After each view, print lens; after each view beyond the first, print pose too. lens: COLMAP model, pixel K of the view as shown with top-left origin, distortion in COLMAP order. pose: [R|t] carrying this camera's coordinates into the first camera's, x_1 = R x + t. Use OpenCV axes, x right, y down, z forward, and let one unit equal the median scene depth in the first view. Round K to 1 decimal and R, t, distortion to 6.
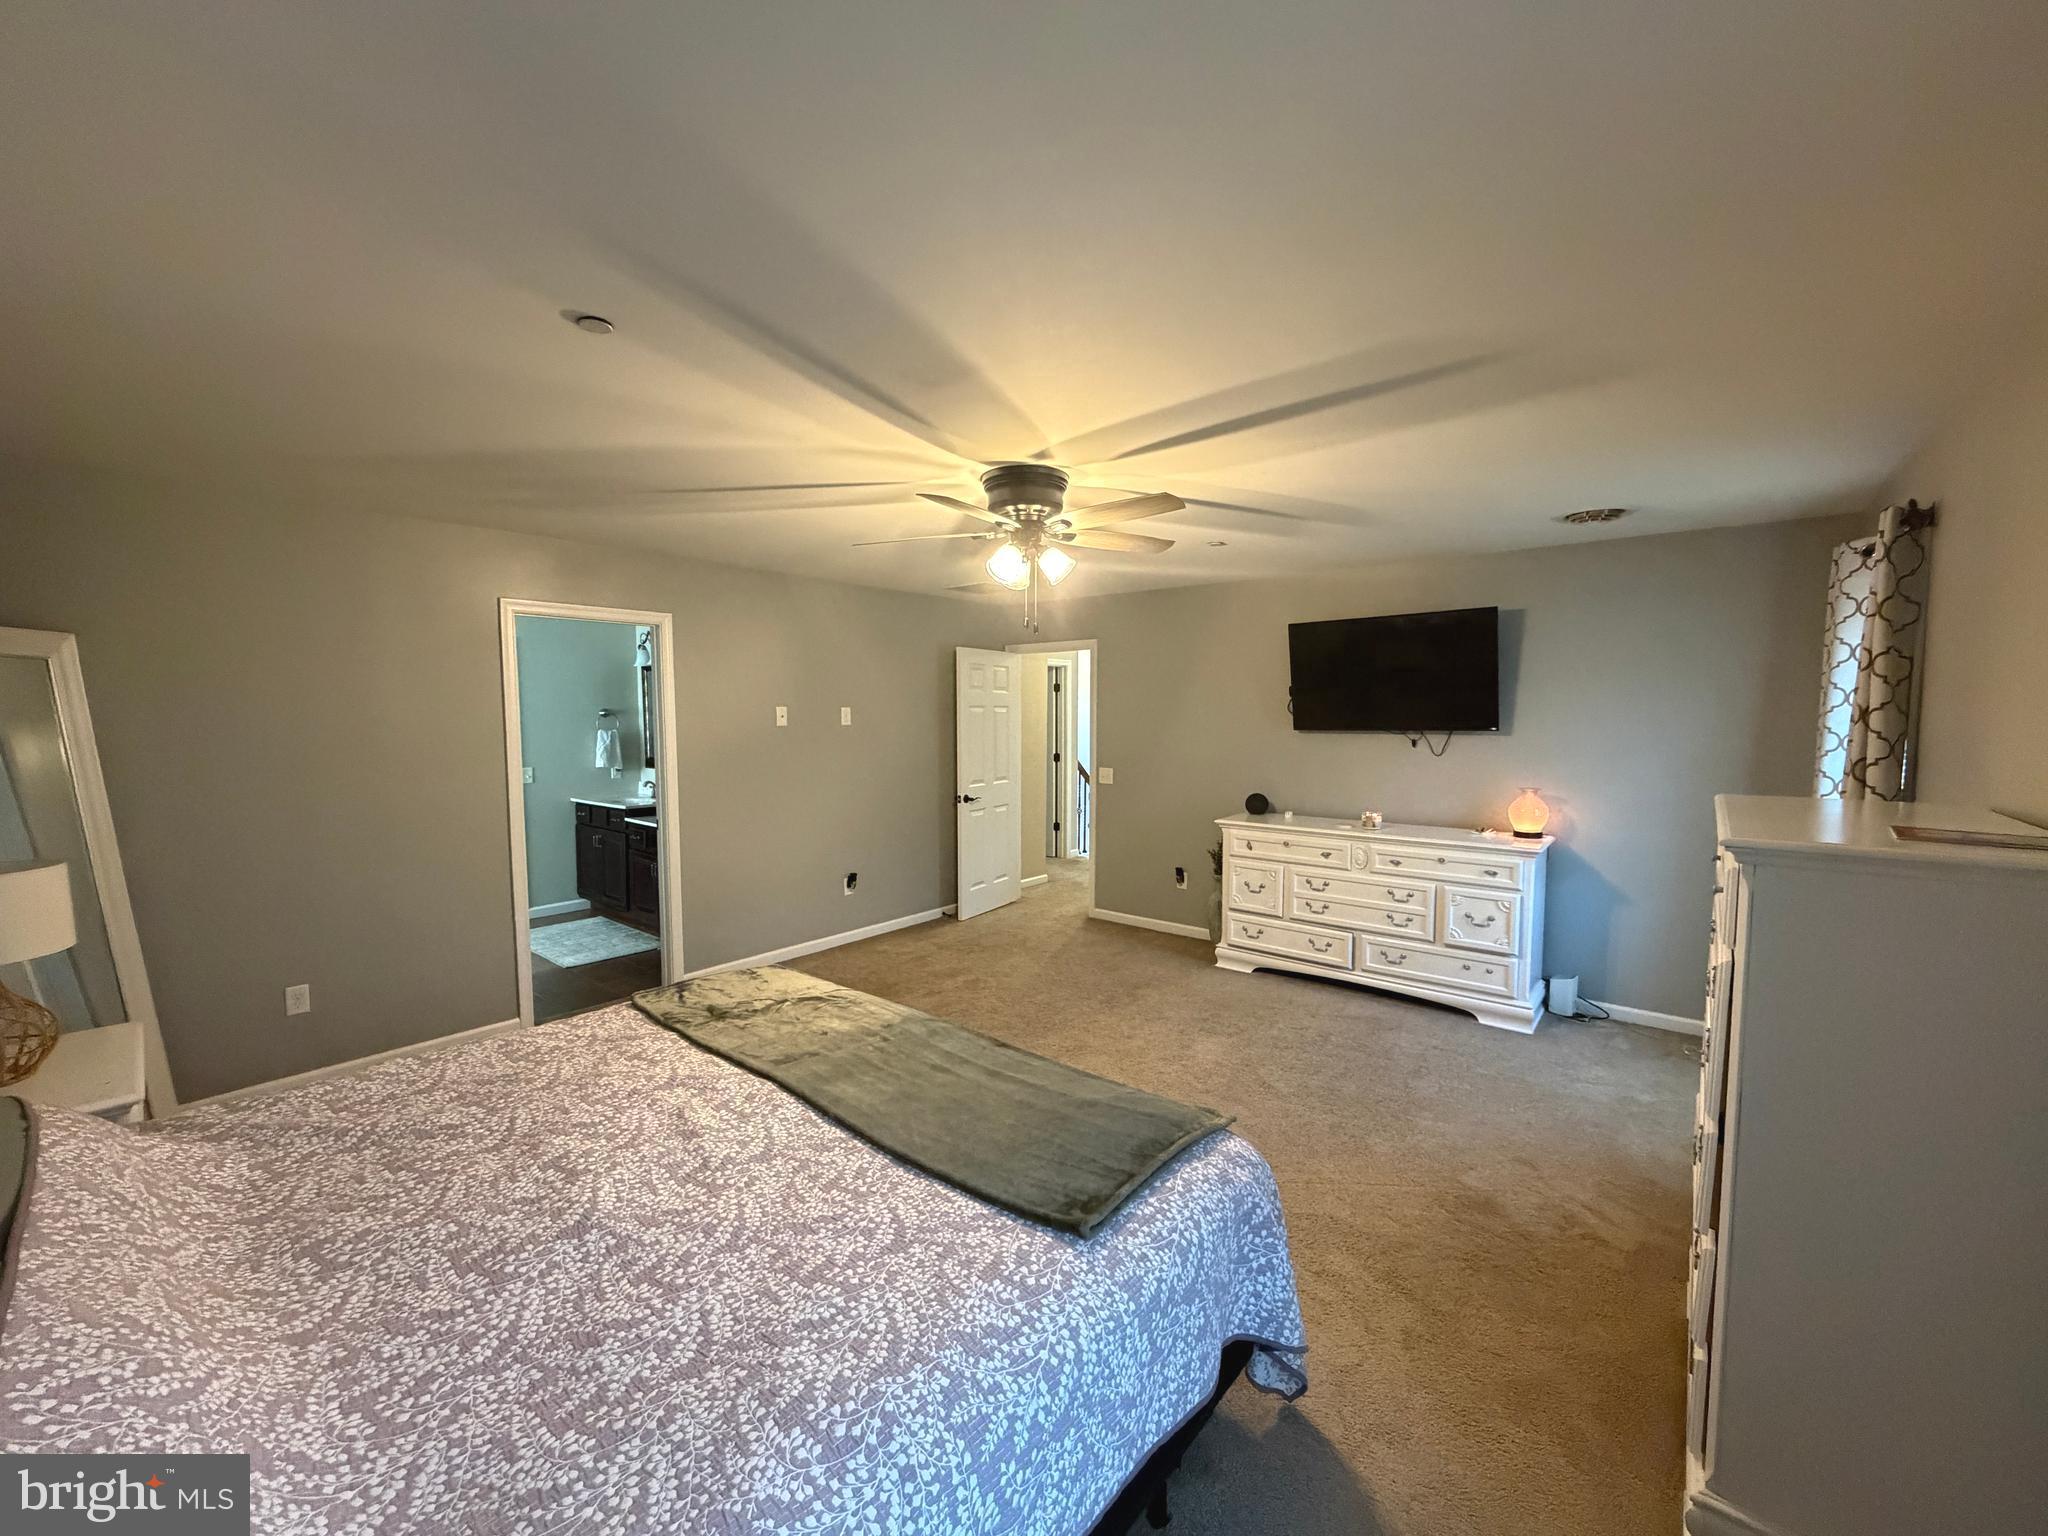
lens RADIAL K [[816.3, 0, 1021.2], [0, 816.3, 764.2], [0, 0, 1]] dist [0.000482, 0.000439]
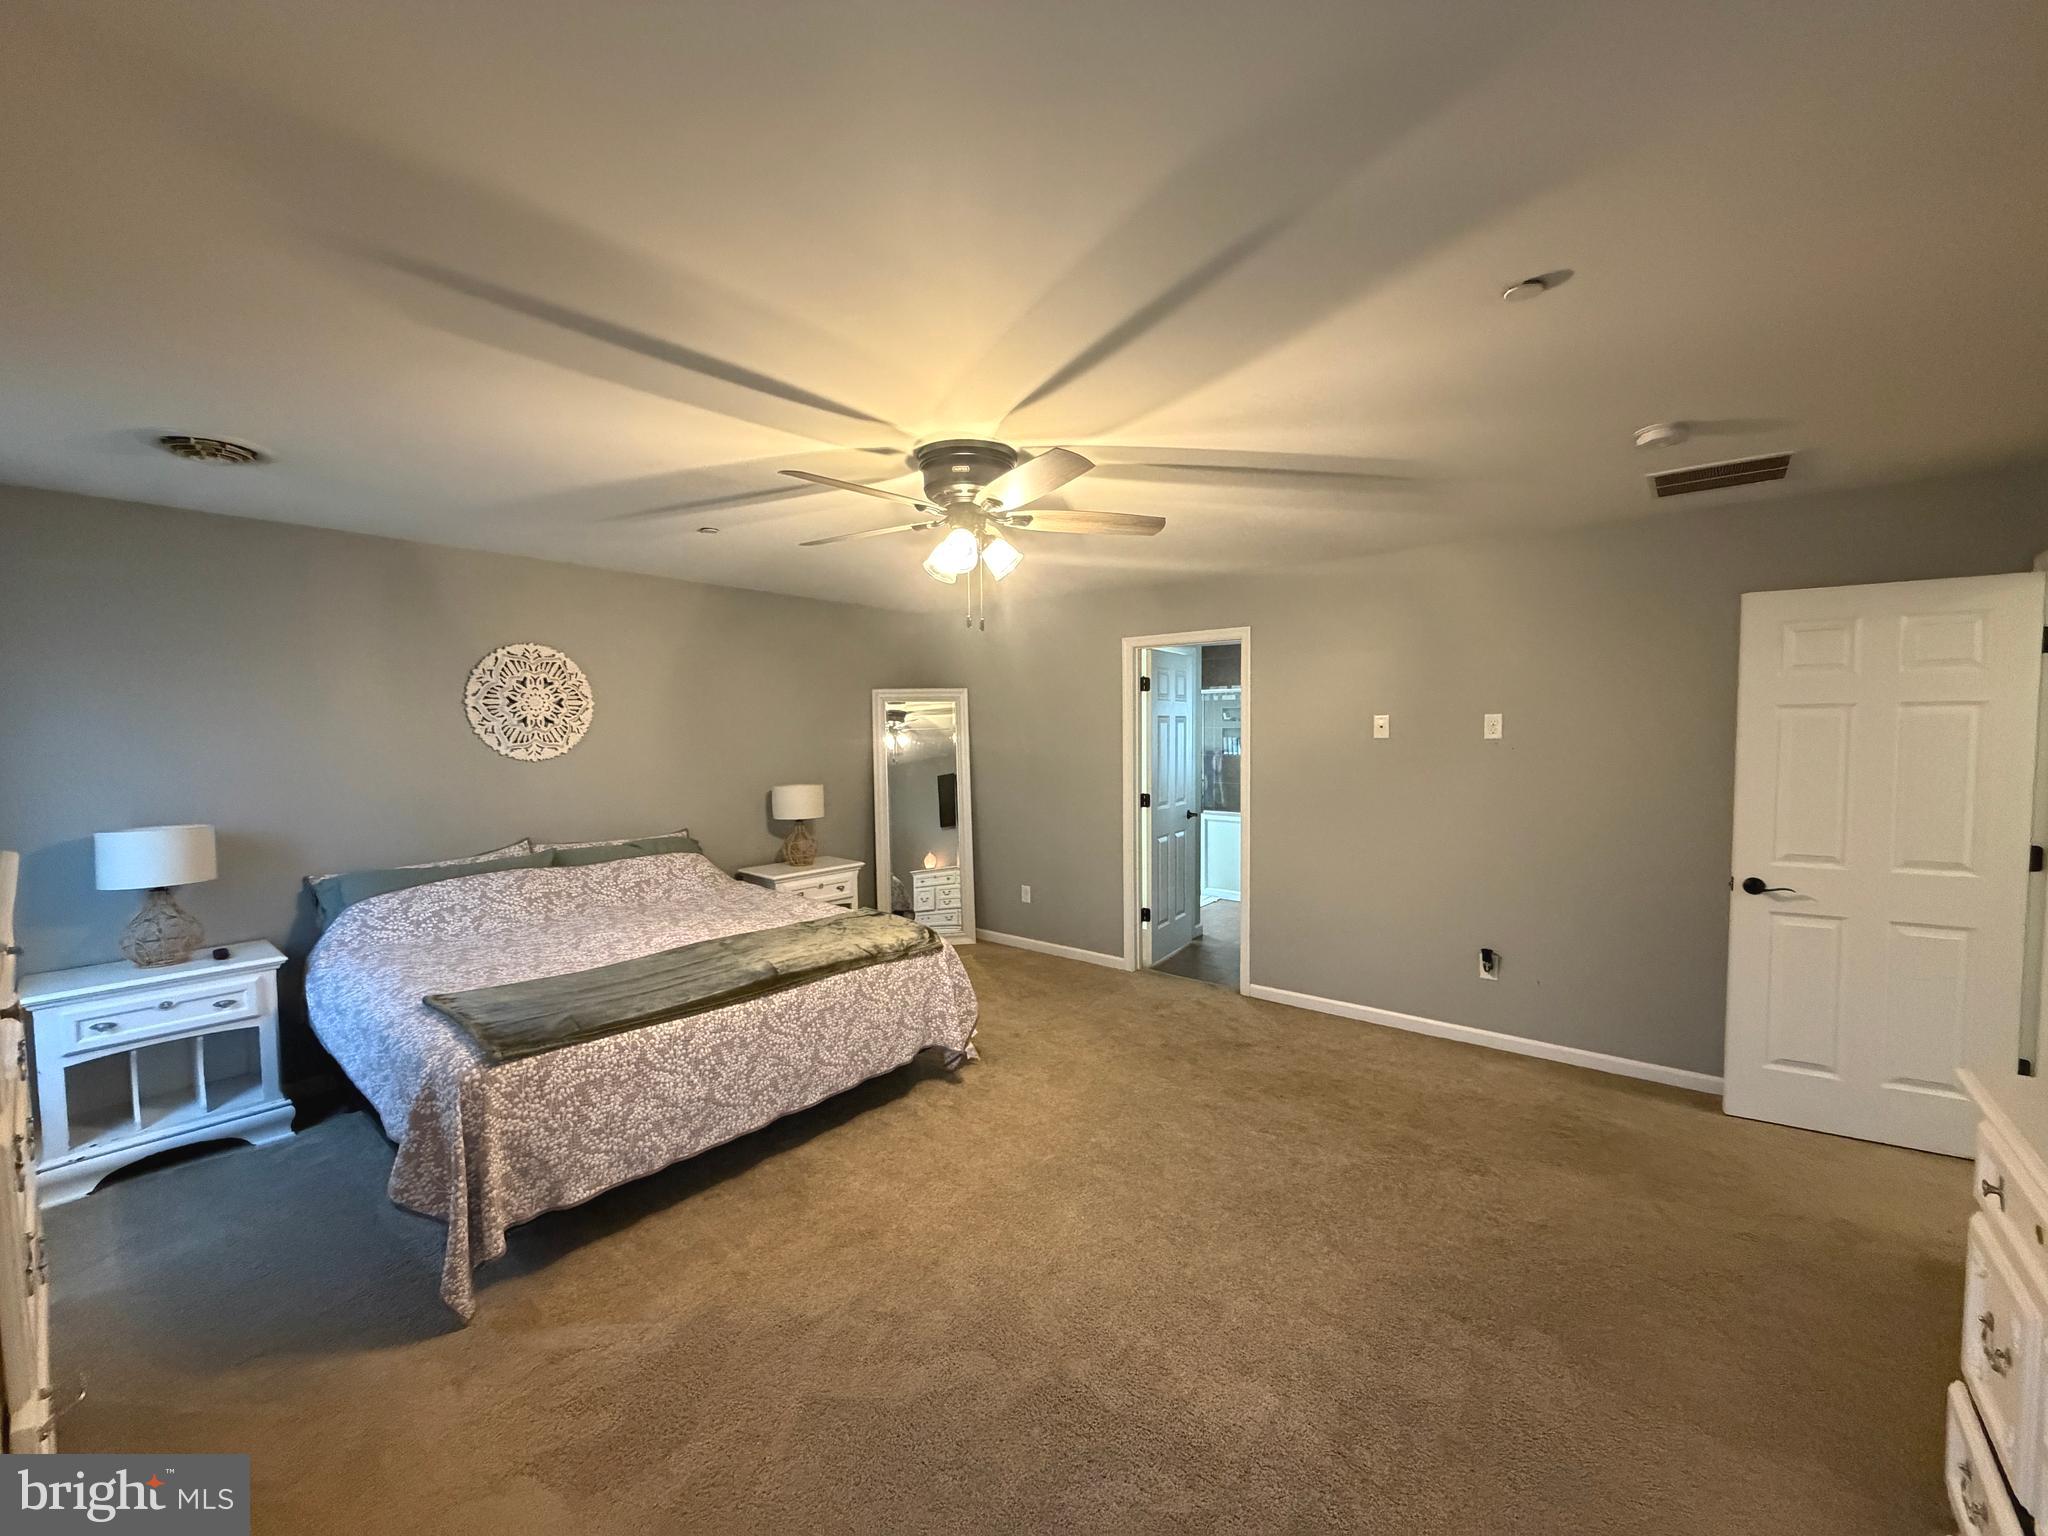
lens RADIAL K [[816.3, 0, 1021.3], [0, 816.3, 776.1], [0, 0, 1]] dist [0.000482, 0.000439]
pose [[-0.005193, 0.058898, -0.998250, 0.572124], [-0.051665, 0.996915, 0.059088, -0.042190], [0.998651, 0.051881, -0.002134, 0.692599]]
